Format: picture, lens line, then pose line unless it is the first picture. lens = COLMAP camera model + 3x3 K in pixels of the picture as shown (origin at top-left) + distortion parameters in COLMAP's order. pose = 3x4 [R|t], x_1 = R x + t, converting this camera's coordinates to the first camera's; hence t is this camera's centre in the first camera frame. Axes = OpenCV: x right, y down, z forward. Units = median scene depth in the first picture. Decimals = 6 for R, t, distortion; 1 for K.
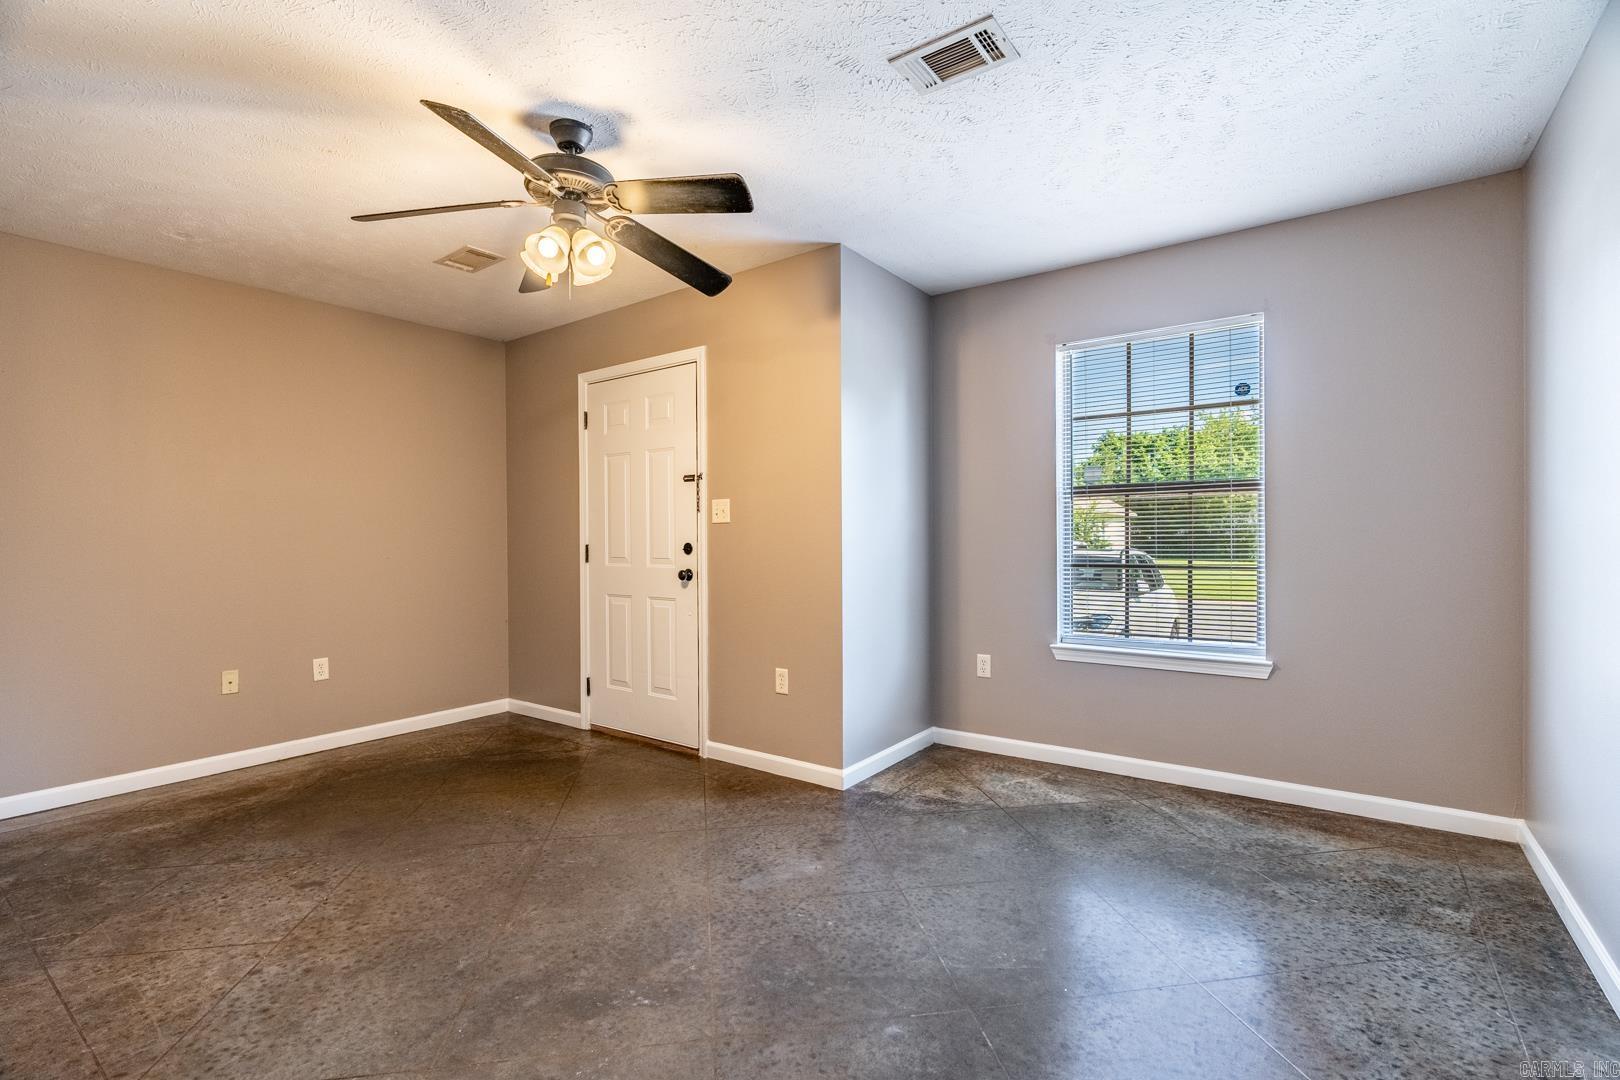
lens RADIAL K [[735.9, 0, 810.0], [0, 735.9, 540.0], [0, 0, 1]] dist [-0.020140, 0.008502]
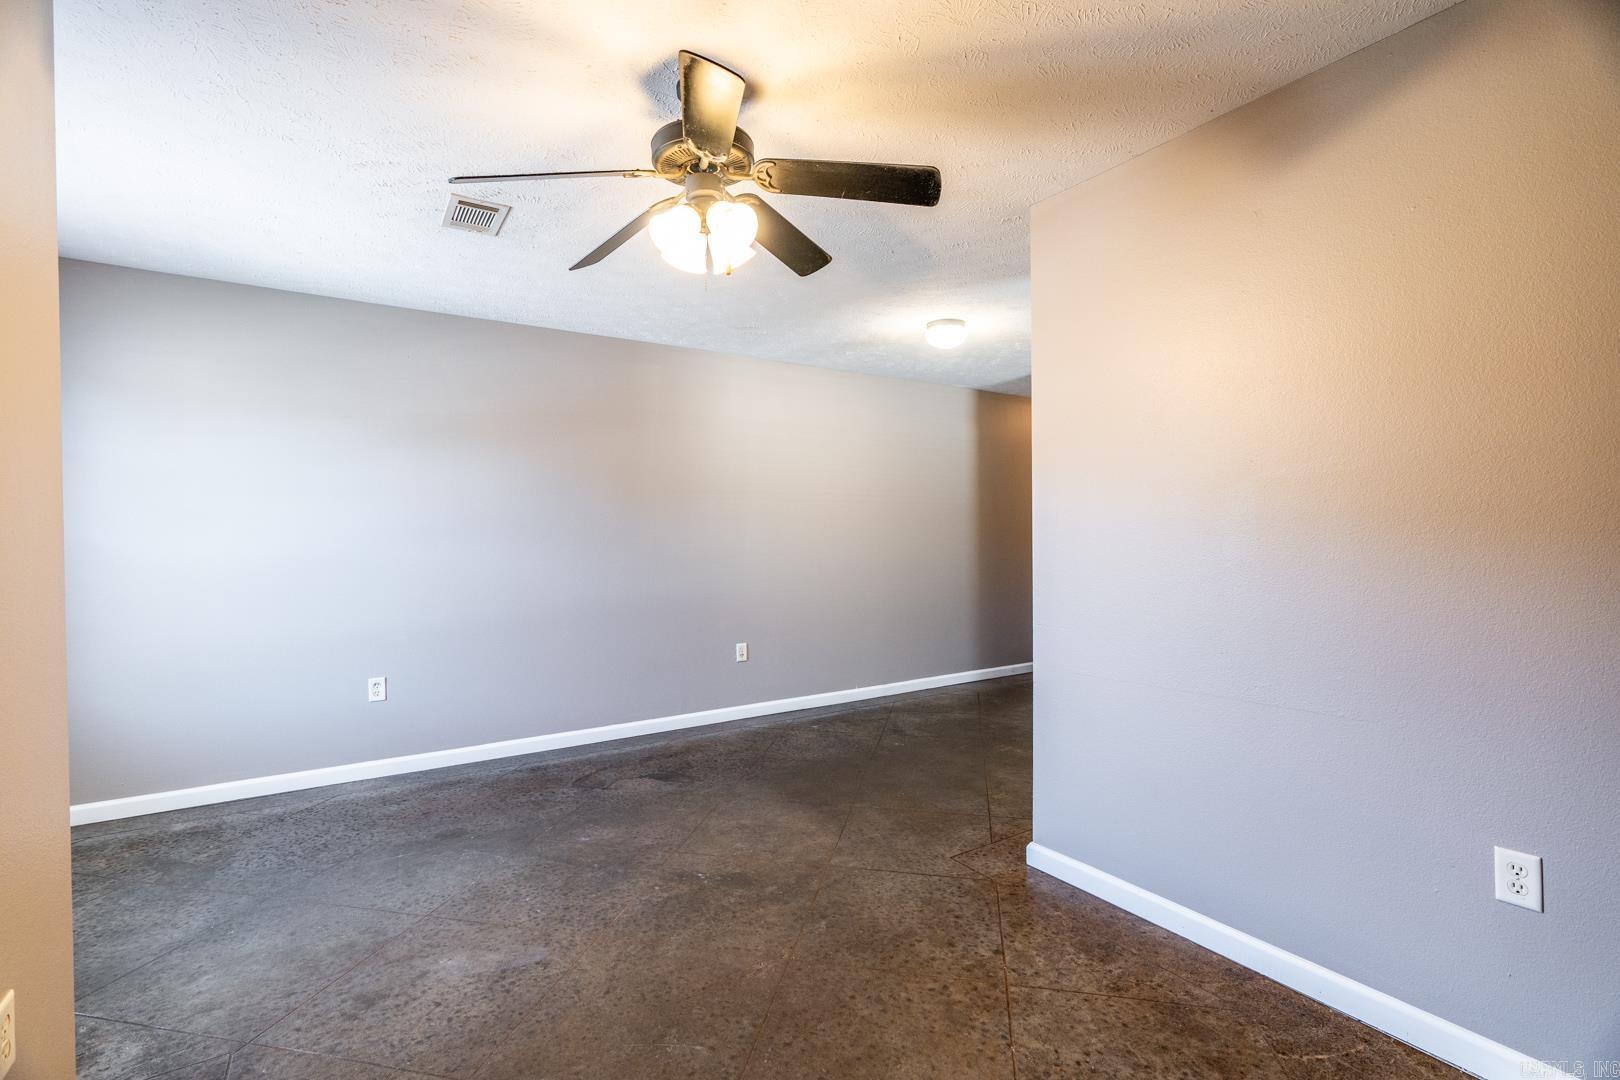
lens RADIAL K [[735.9, 0, 810.0], [0, 735.9, 540.0], [0, 0, 1]] dist [-0.020140, 0.008502]
pose [[-0.934949, 0.012898, 0.354546, -0.871726], [0.017490, 0.999799, 0.009750, -0.049475], [-0.354349, 0.015317, -0.934988, 2.072310]]
